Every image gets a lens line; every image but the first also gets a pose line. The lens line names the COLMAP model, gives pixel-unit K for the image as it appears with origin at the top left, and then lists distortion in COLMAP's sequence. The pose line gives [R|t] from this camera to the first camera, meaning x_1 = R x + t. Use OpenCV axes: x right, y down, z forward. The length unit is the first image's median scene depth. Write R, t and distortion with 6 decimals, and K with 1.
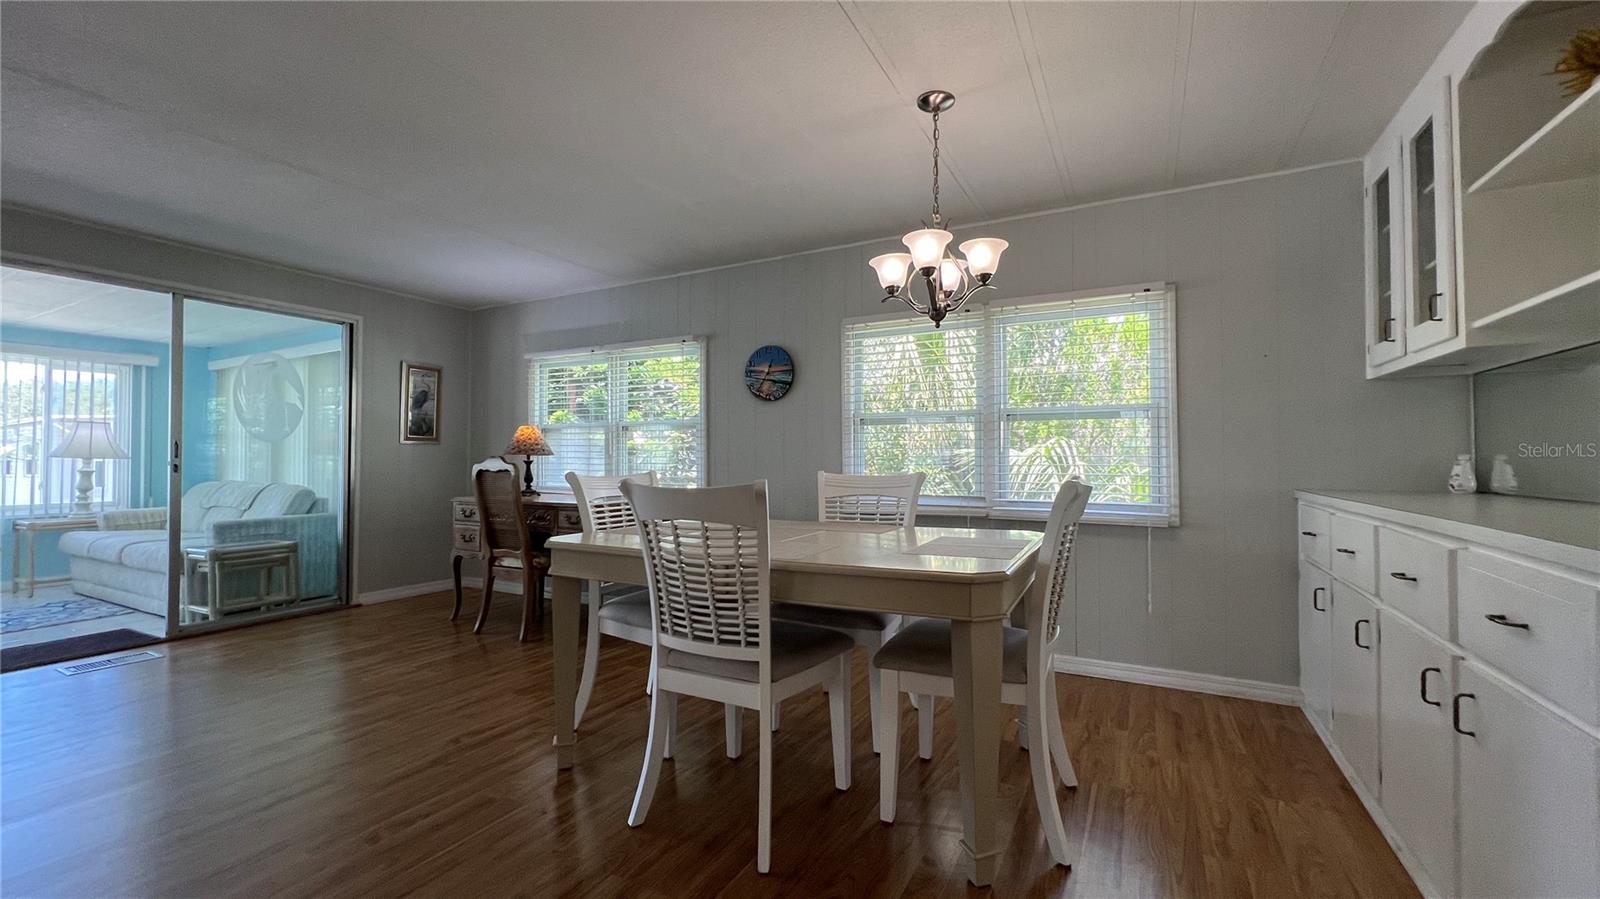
lens RADIAL K [[640.5, 0, 804.8], [0, 640.5, 449.8], [0, 0, 1]] dist [-0.003155, 0.000732]
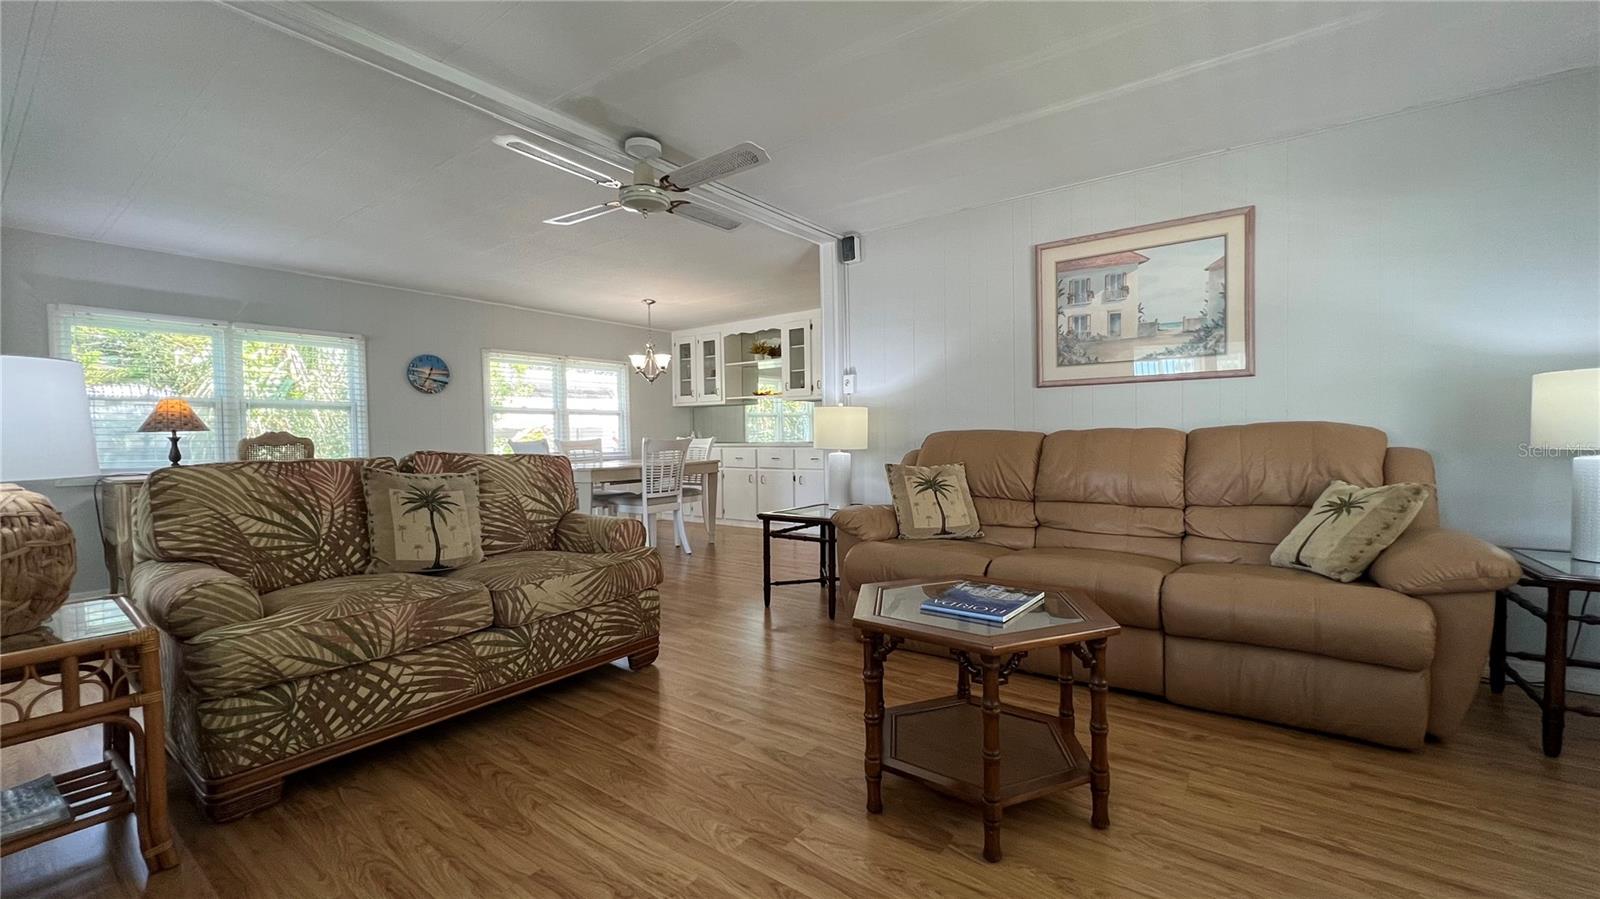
lens RADIAL K [[640.5, 0, 804.8], [0, 640.5, 449.8], [0, 0, 1]] dist [-0.003155, 0.000732]
pose [[0.146984, -0.024438, 0.988837, -1.408162], [-0.000327, 0.999693, 0.024755, 0.013633], [-0.989139, -0.003962, 0.146931, -0.038177]]
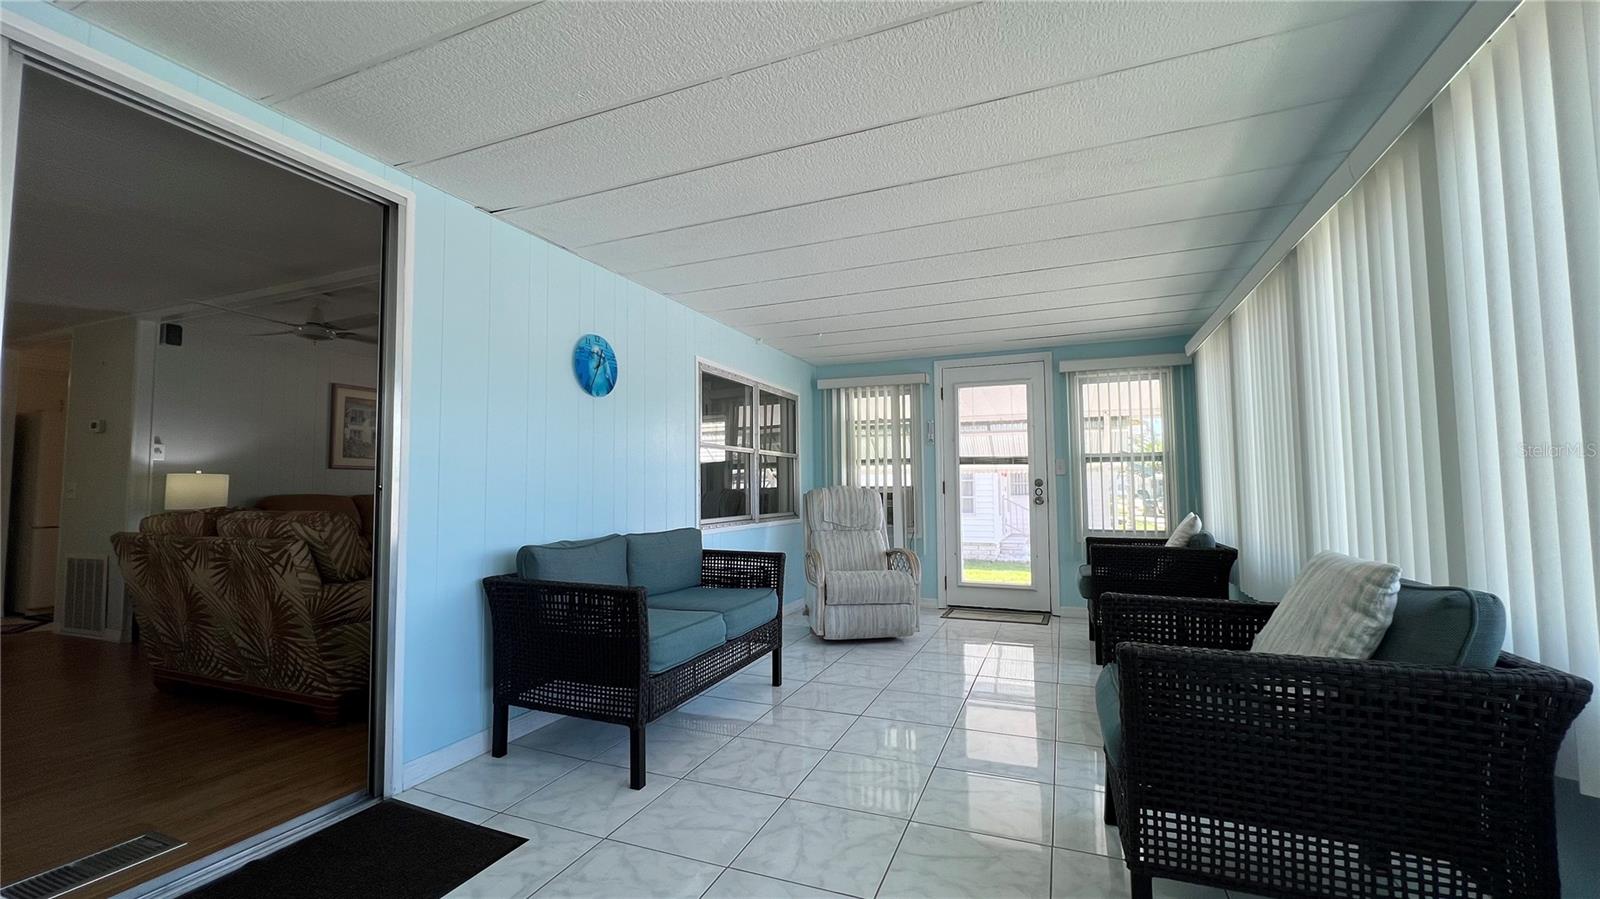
lens RADIAL K [[640.5, 0, 804.8], [0, 640.5, 449.8], [0, 0, 1]] dist [-0.003155, 0.000732]
pose [[-0.994586, 0.005430, -0.103777, -1.403038], [0.013302, 0.997071, -0.075317, 0.031252], [0.103064, -0.076289, -0.991745, 1.403682]]
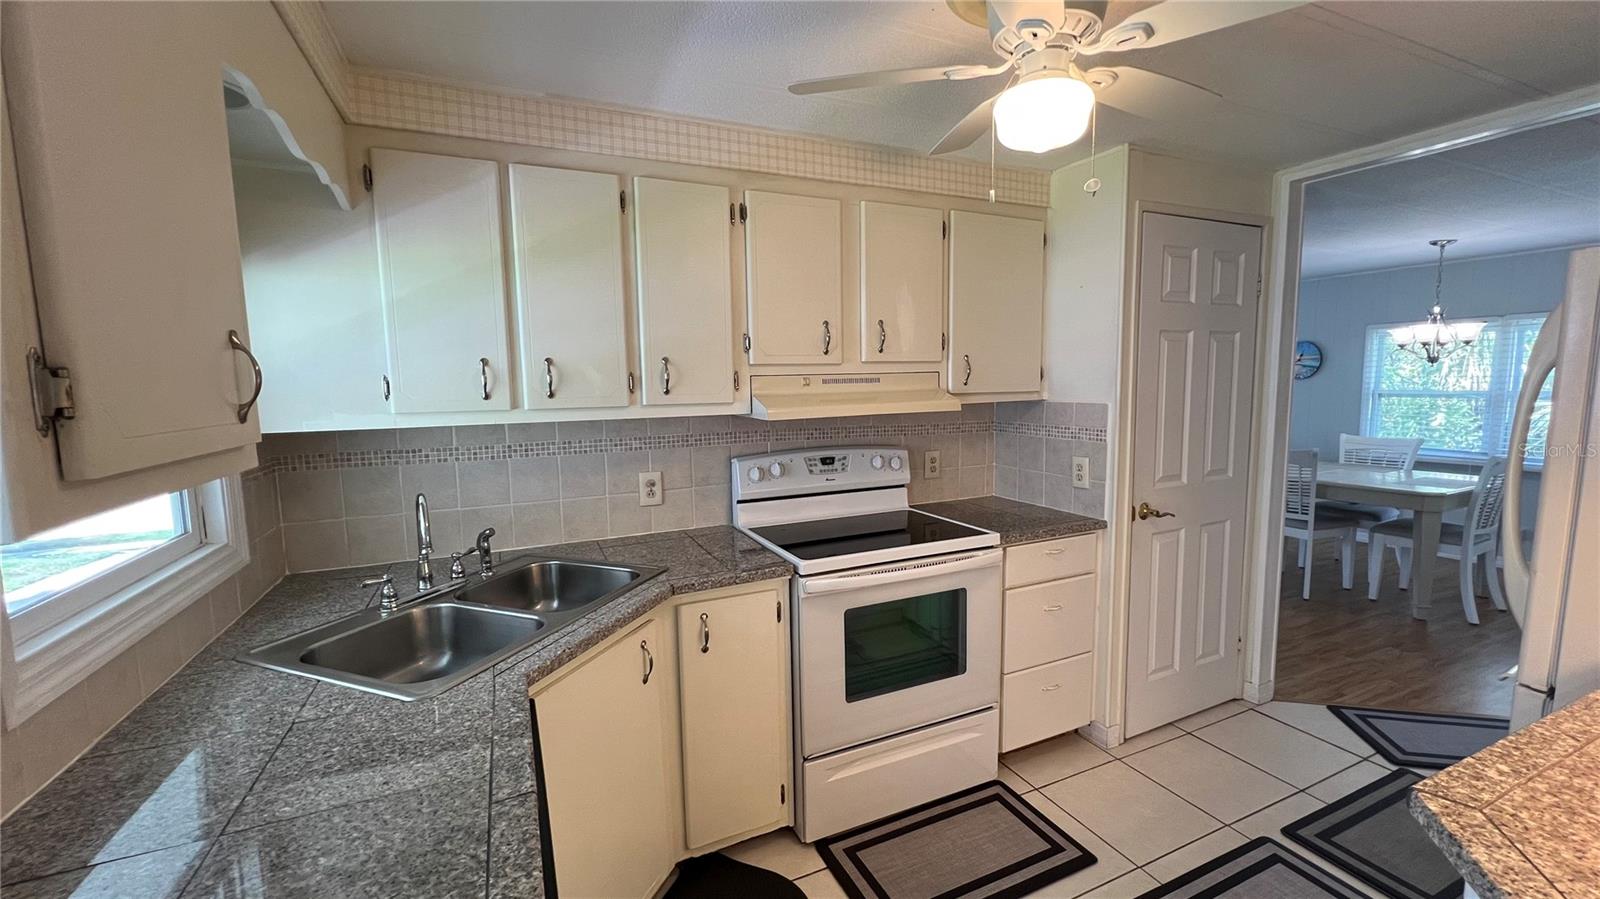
lens RADIAL K [[640.5, 0, 804.8], [0, 640.5, 449.8], [0, 0, 1]] dist [-0.003155, 0.000732]
pose [[0.792804, 0.055124, -0.606978, -0.057911], [0.025760, 0.991981, 0.123736, -0.132466], [0.608932, -0.113734, 0.785026, -0.938227]]
